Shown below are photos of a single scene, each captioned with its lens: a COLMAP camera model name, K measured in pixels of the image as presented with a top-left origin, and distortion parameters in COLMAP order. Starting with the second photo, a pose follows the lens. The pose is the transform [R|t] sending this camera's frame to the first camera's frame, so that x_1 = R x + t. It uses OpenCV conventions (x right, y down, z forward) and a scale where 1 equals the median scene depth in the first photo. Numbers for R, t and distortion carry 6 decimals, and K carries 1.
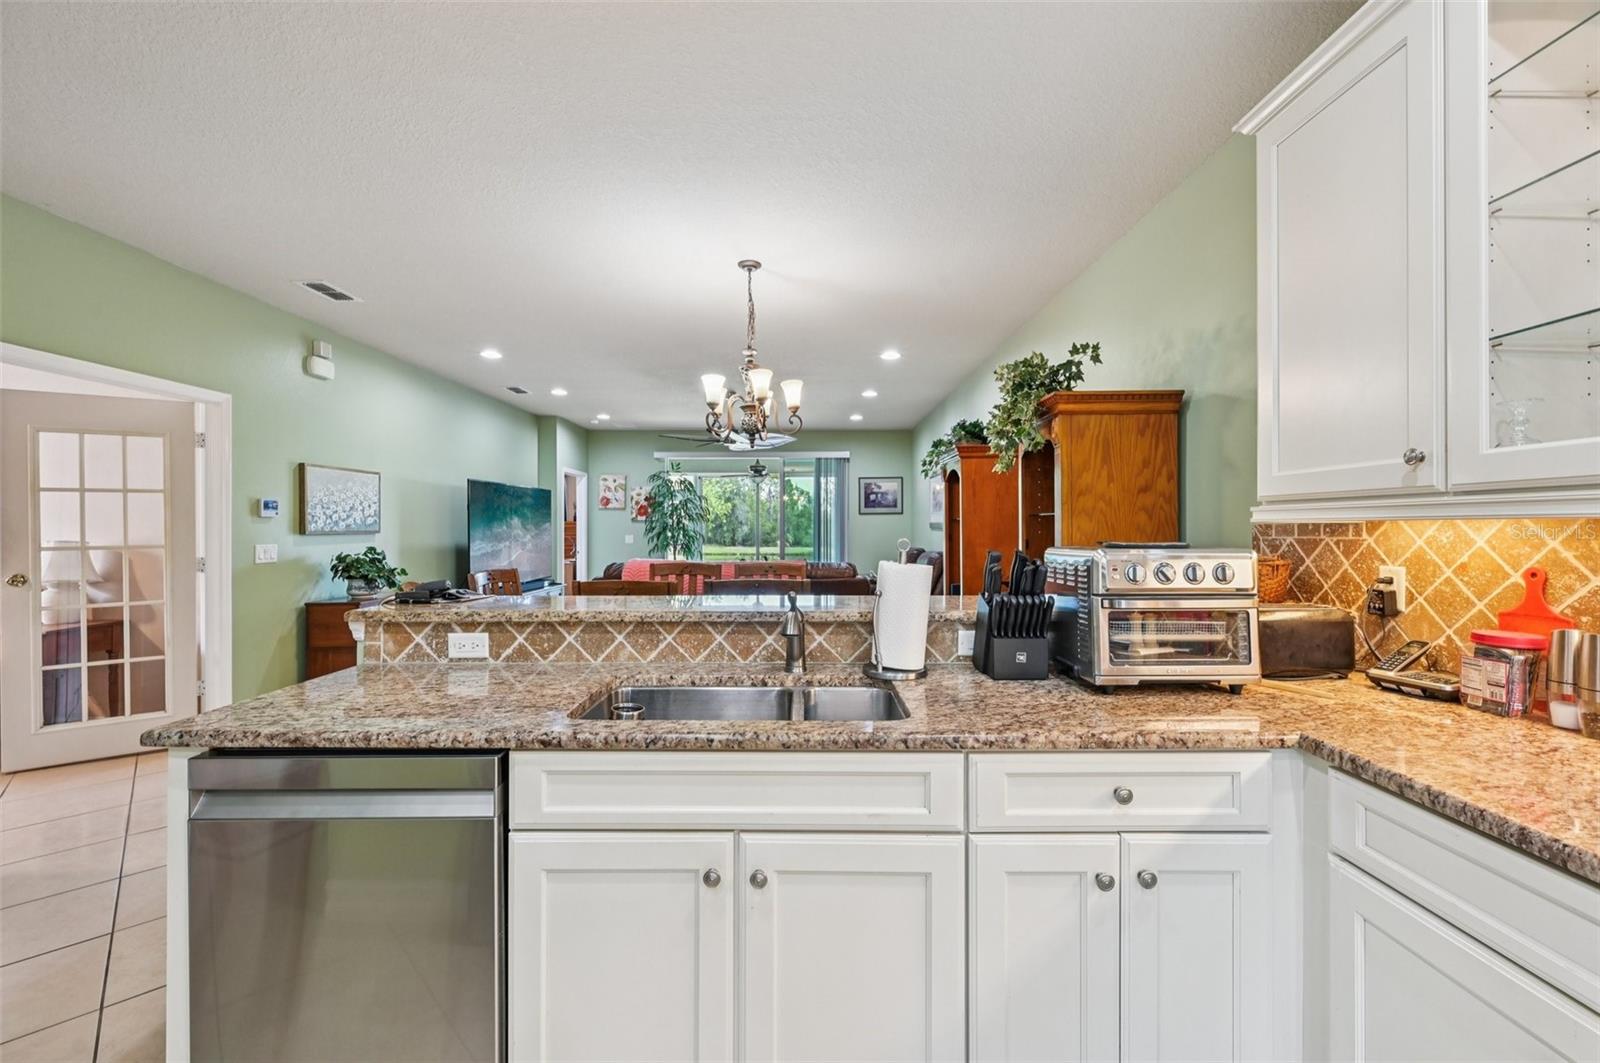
lens RADIAL K [[641.1, 0, 801.3], [0, 641.1, 525.3], [0, 0, 1]] dist [0.000330, 0.000404]
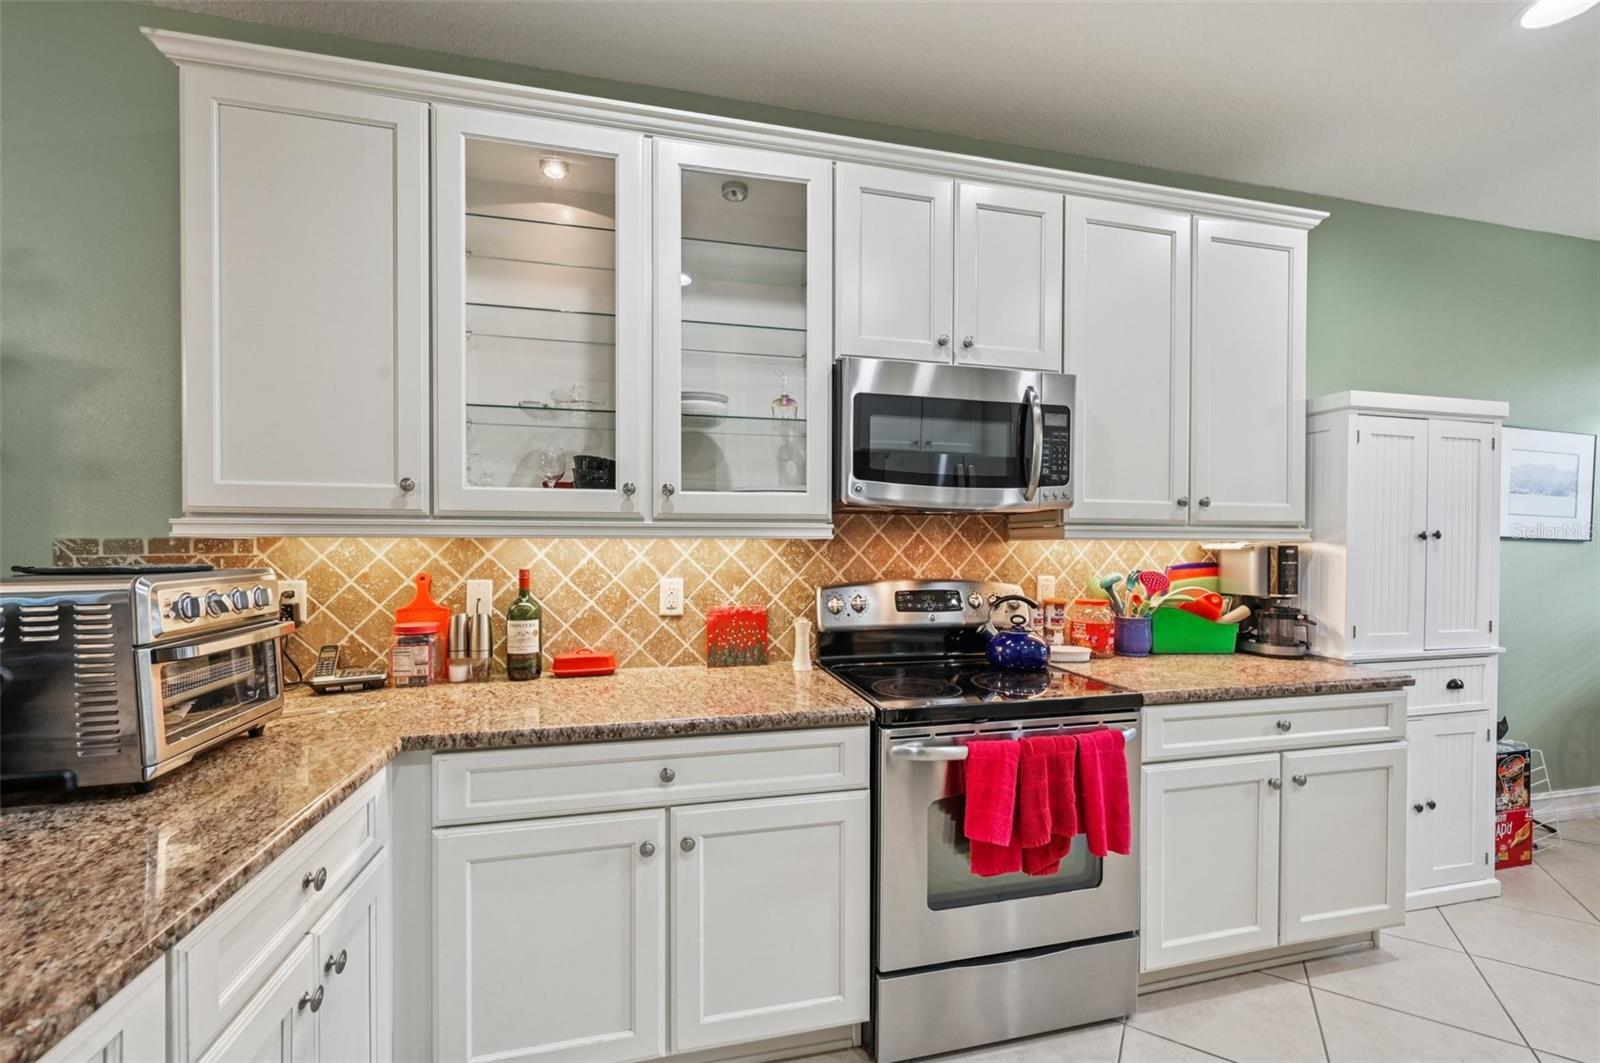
lens RADIAL K [[641.1, 0, 801.6], [0, 641.1, 548.8], [0, 0, 1]] dist [0.000330, 0.000404]
pose [[-0.226769, -0.007172, 0.973922, -0.355736], [-0.005435, 0.999967, 0.006098, 0.001543], [-0.973933, -0.003911, -0.226801, 0.519910]]
